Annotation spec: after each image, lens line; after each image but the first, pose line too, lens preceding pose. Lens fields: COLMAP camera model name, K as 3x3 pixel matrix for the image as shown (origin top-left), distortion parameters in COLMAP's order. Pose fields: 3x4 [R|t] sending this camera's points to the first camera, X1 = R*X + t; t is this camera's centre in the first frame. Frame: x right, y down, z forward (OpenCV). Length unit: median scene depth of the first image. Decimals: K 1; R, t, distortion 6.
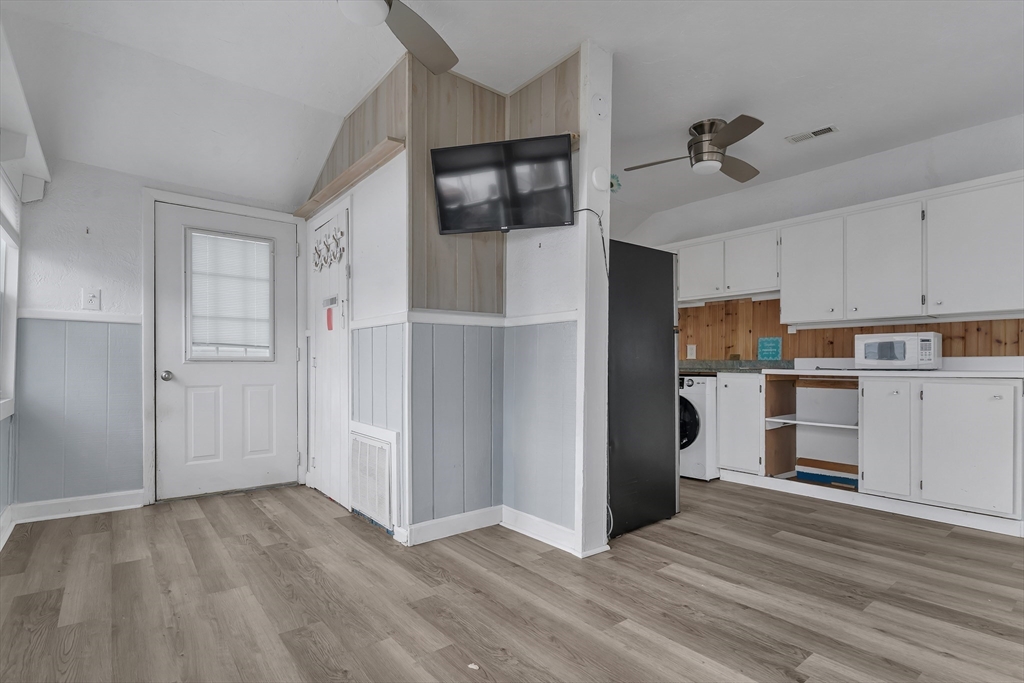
lens RADIAL K [[502.1, 0, 510.4], [0, 502.1, 361.5], [0, 0, 1]] dist [0.004104, 0.000583]
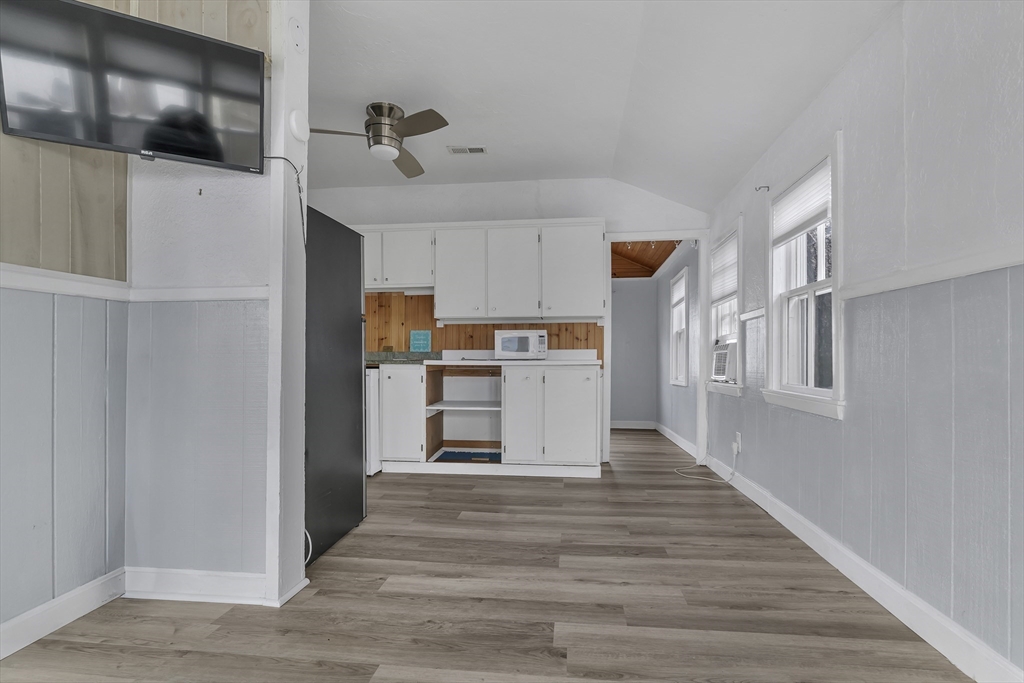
lens RADIAL K [[492.6, 0, 507.2], [0, 492.6, 351.9], [0, 0, 1]] dist [0.003356, 0.000597]
pose [[0.713051, 0.001895, 0.701109, -0.123570], [0.000580, 0.999994, -0.003293, 0.001580], [-0.701112, 0.002755, 0.713046, 0.184671]]
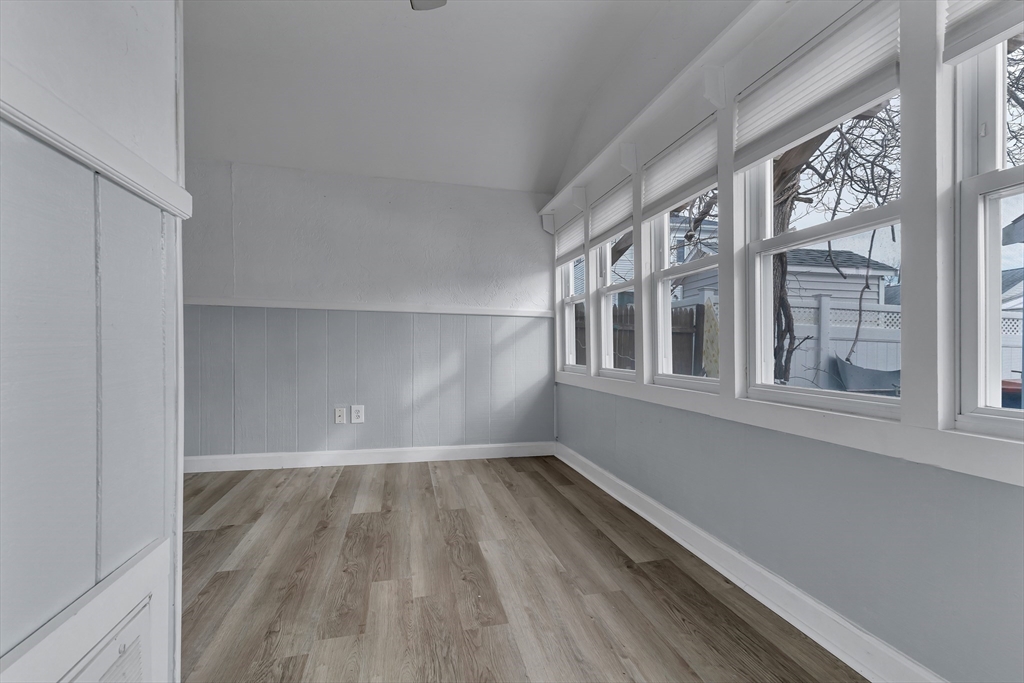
lens RADIAL K [[492.6, 0, 507.2], [0, 492.6, 351.9], [0, 0, 1]] dist [0.003356, 0.000597]
pose [[-0.891185, -0.021067, 0.453151, -0.527443], [-0.020625, 0.999770, 0.005917, 0.014722], [-0.453171, -0.004073, -0.891414, 1.111694]]
